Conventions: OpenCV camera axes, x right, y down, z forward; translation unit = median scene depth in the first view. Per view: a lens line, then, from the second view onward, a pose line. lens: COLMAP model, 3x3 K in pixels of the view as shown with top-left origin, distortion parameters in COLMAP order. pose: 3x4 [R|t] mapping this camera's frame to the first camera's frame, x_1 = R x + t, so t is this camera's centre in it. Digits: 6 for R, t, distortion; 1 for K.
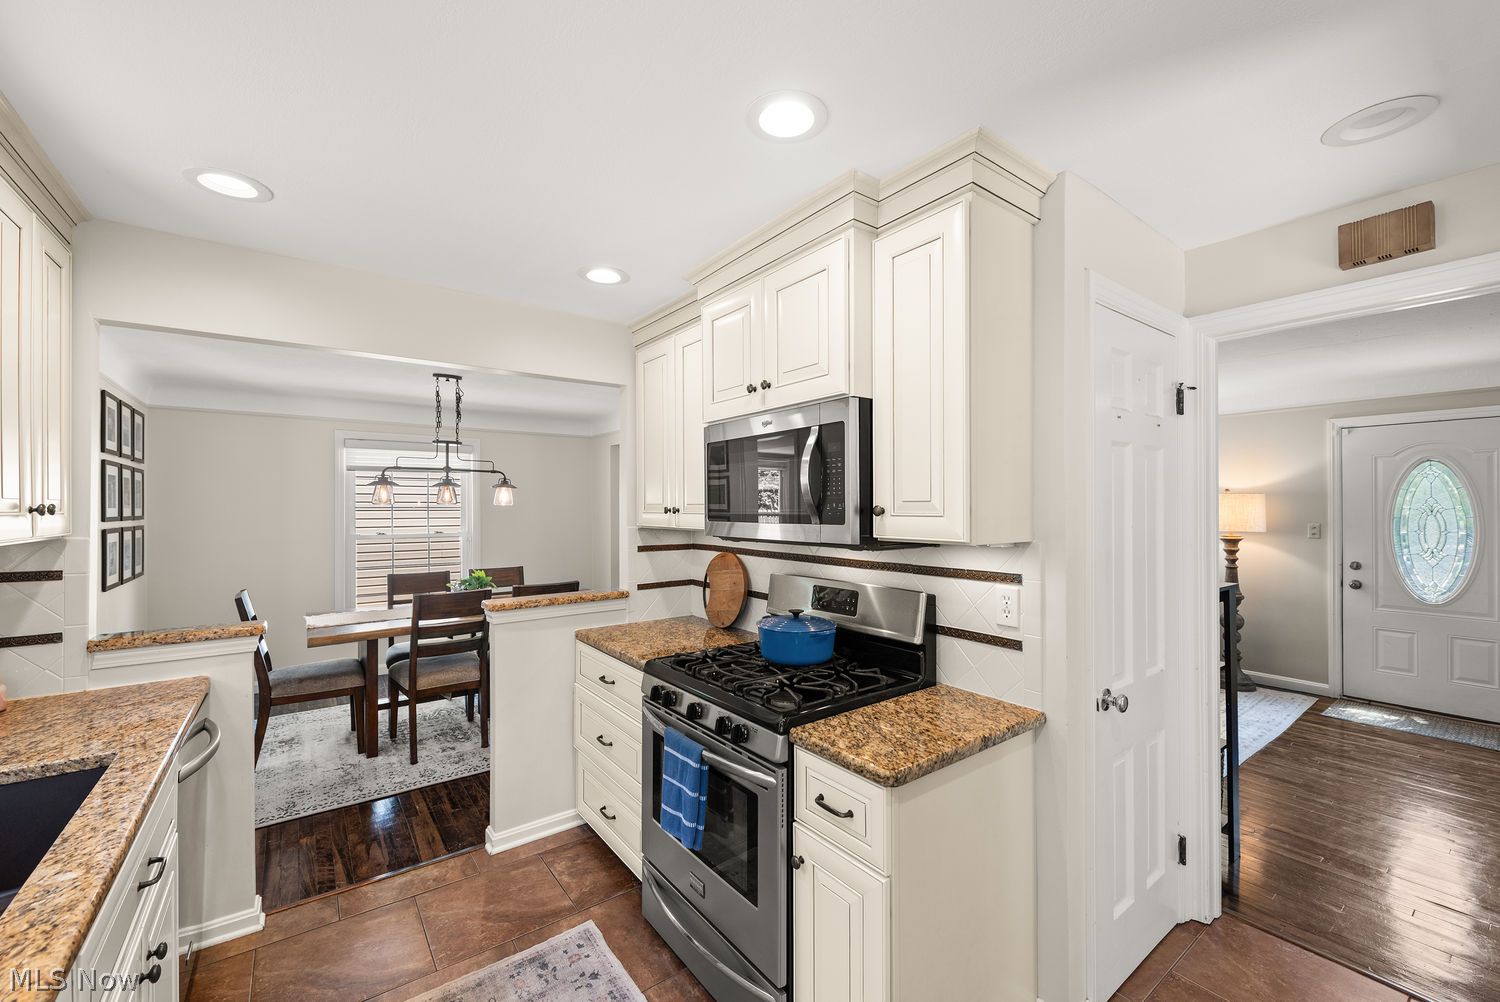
lens RADIAL K [[618.4, 0, 759.4], [0, 618.4, 512.4], [0, 0, 1]] dist [0.001098, -0.000785]
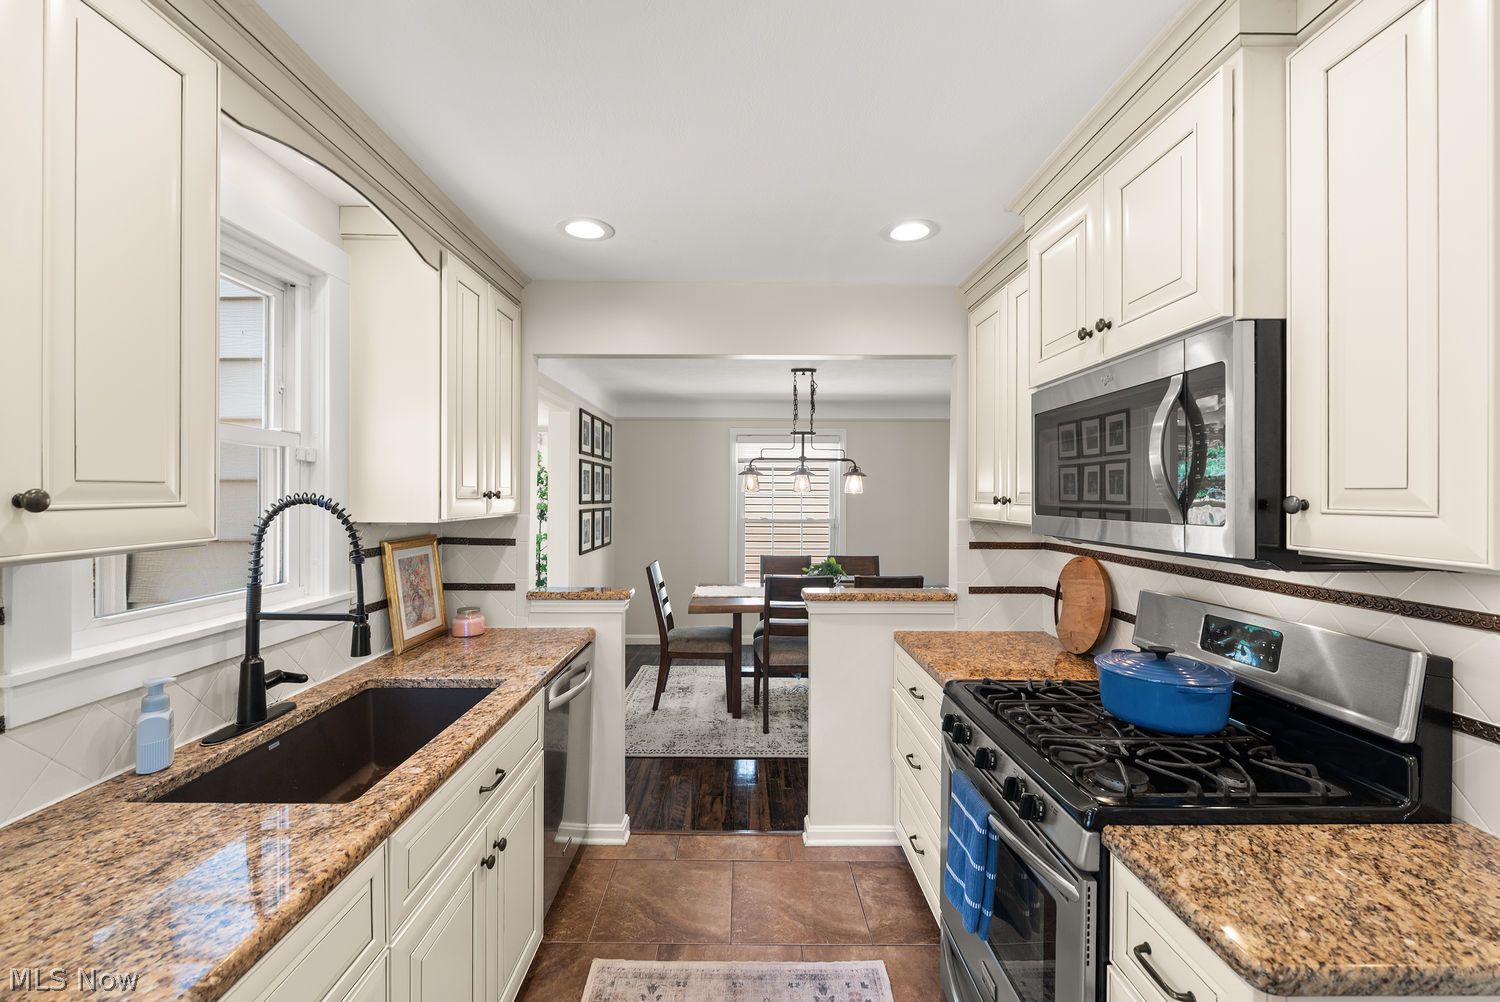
lens RADIAL K [[632.3, 0, 734.5], [0, 632.3, 499.6], [0, 0, 1]] dist [0.001571, -0.004019]
pose [[0.790842, 0.010298, -0.611933, 0.087912], [-0.012028, 0.999927, 0.001282, -0.001251], [0.611902, 0.006346, 0.790908, 0.120352]]
